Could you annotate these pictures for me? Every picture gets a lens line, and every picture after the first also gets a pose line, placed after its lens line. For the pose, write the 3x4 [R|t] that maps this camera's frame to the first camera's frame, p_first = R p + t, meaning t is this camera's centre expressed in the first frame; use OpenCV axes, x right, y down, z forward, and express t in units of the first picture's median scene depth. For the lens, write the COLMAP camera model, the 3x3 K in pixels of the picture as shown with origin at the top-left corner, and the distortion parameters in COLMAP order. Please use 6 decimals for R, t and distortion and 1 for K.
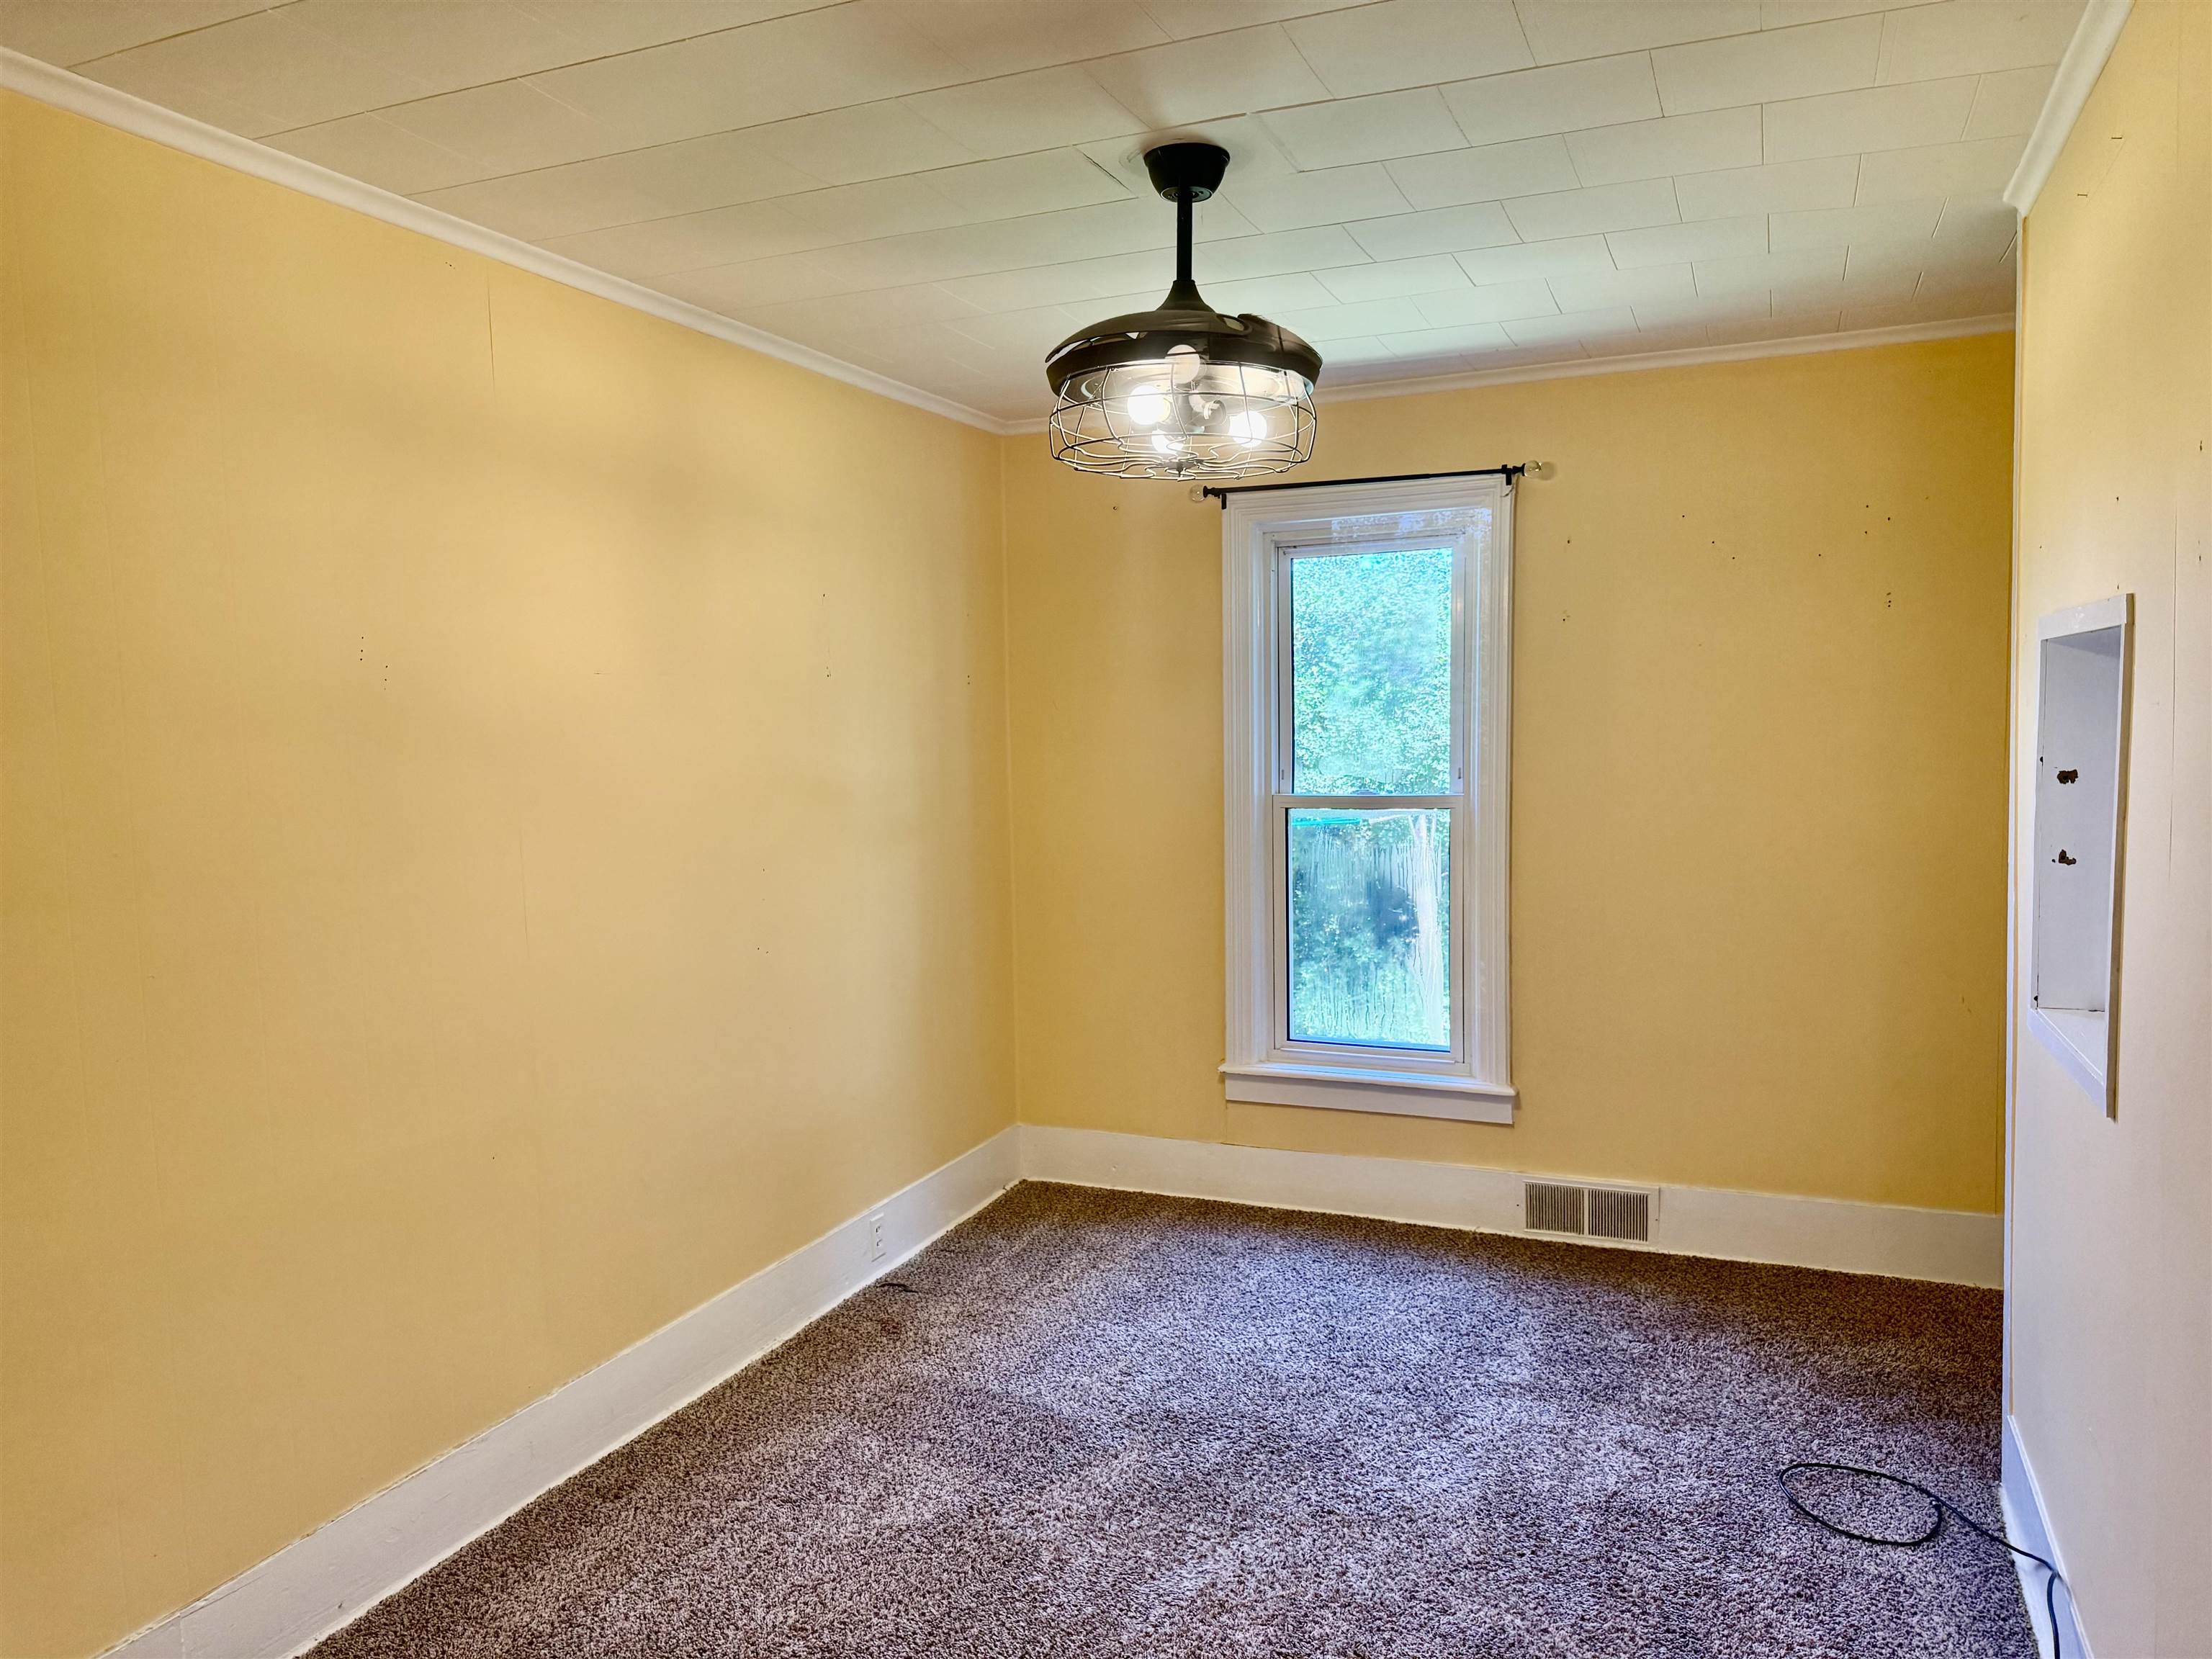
lens RADIAL K [[1561.9, 0, 1112.6], [0, 1561.9, 832.6], [0, 0, 1]] dist [0.116532, -0.164332]
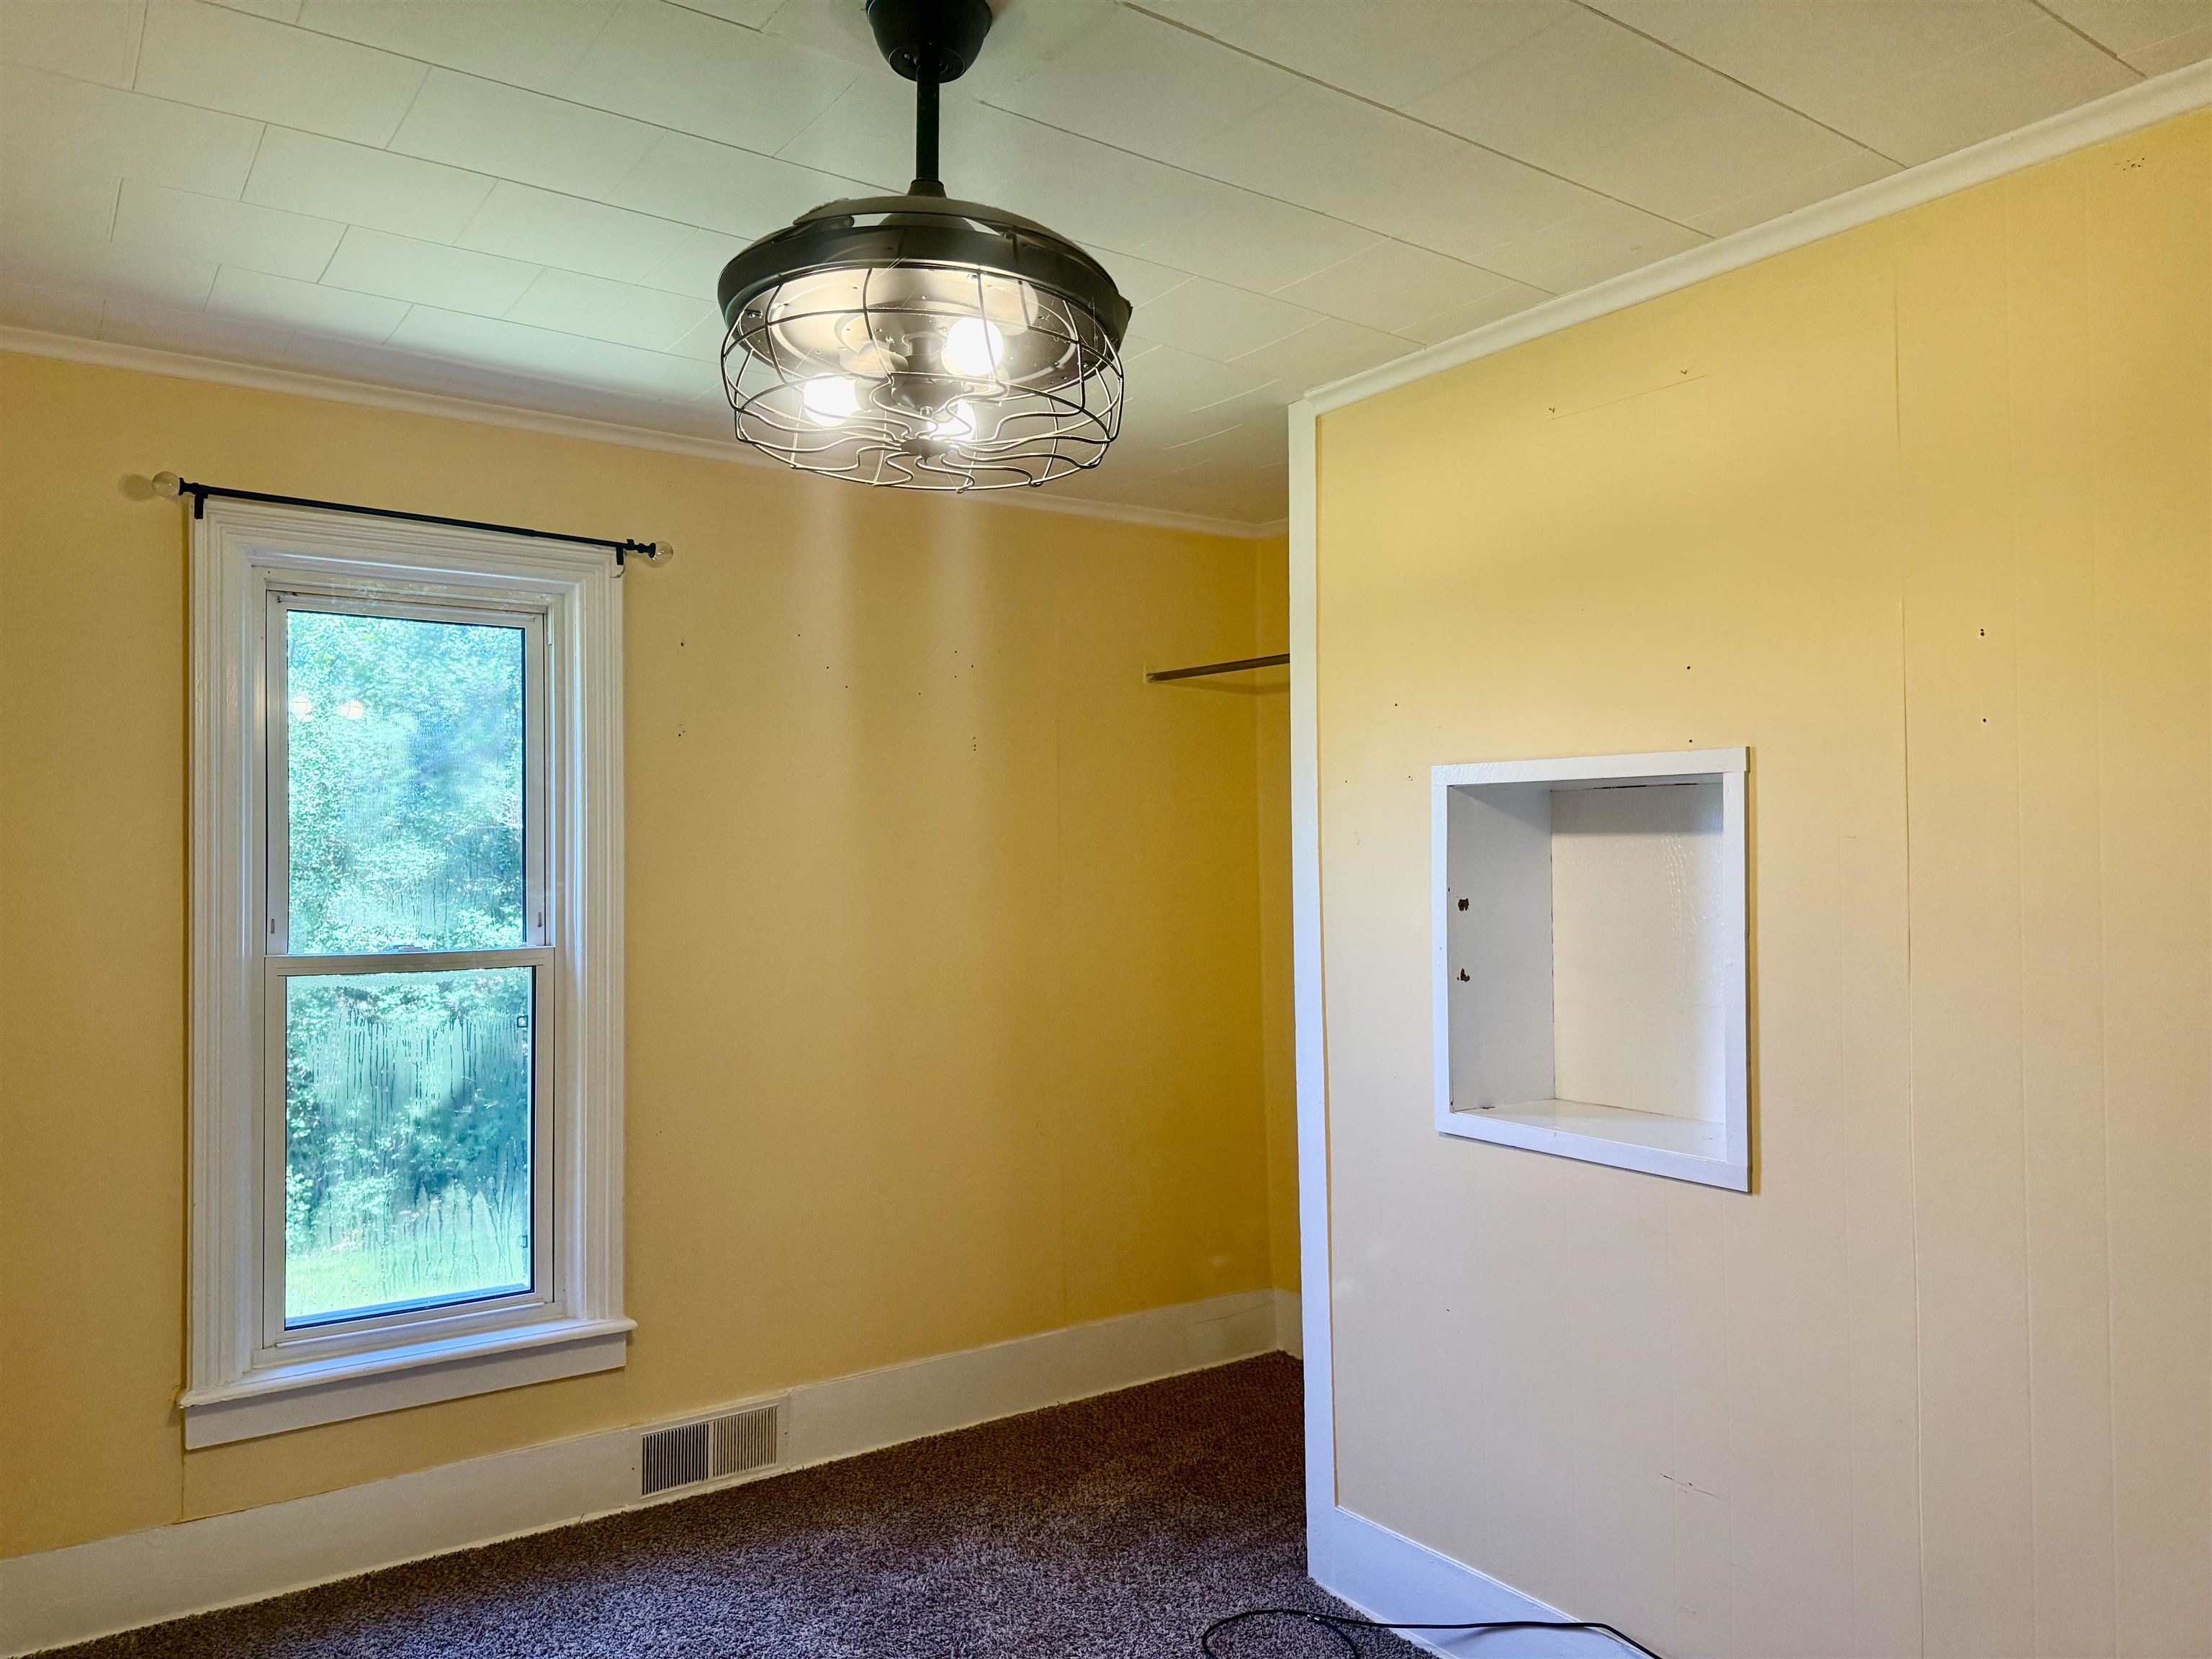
lens RADIAL K [[1571.4, 0, 1105.9], [0, 1571.4, 852.4], [0, 0, 1]] dist [0.018358, -0.001387]
pose [[0.528211, 0.022007, 0.848828, -0.294388], [0.044714, 0.997556, -0.053687, -0.018102], [-0.847935, 0.066312, 0.525936, 0.366813]]
